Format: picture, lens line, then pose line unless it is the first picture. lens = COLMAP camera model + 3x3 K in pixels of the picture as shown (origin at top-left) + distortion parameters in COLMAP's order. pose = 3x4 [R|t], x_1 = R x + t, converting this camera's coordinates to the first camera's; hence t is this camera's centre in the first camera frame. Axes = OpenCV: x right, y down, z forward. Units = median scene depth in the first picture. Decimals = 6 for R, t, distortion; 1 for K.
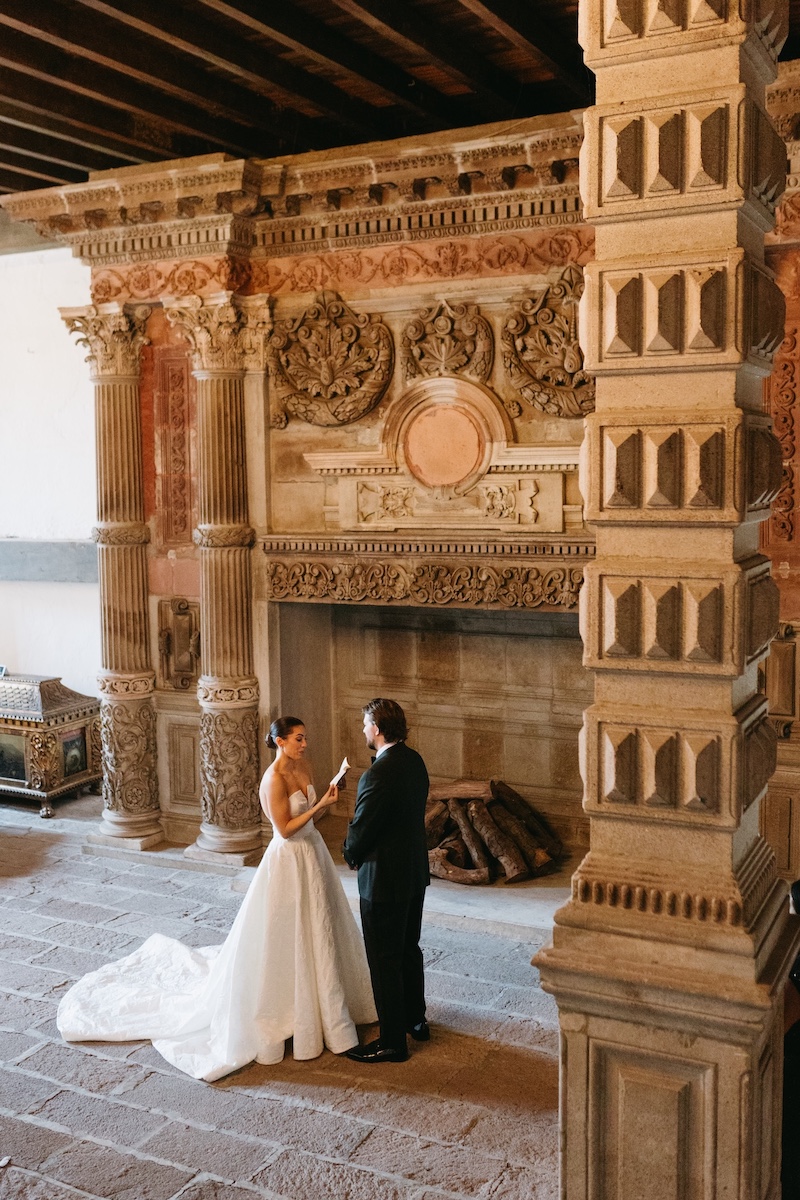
lens RADIAL K [[1150.8, 0, 396.7], [0, 1150.8, 595.1], [0, 0, 1]] dist [0.000895, 0.000000]
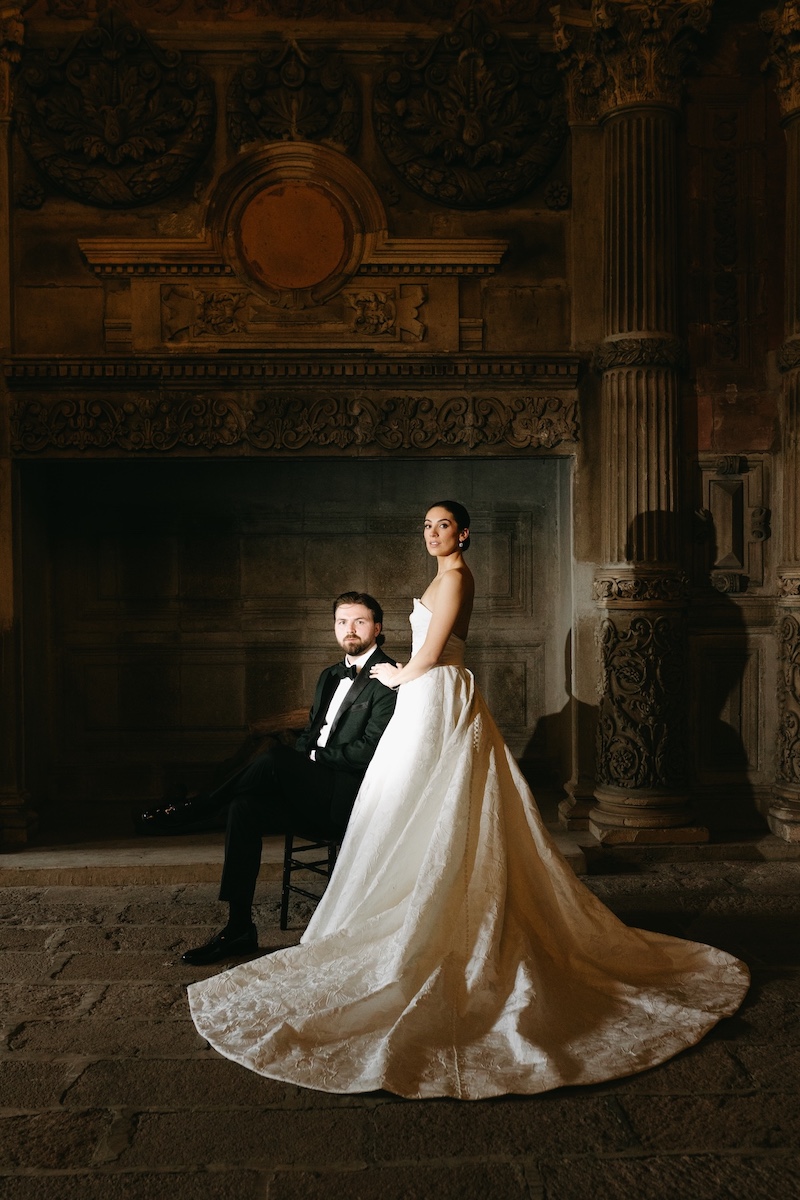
lens RADIAL K [[1150.8, 0, 404.0], [0, 1150.8, 604.9], [0, 0, 1]] dist [0.000895, 0.000000]
pose [[0.887642, -0.009404, 0.460438, -0.240119], [0.042342, 0.997223, -0.061260, 0.155710], [-0.458583, 0.073872, 0.885576, 0.327046]]
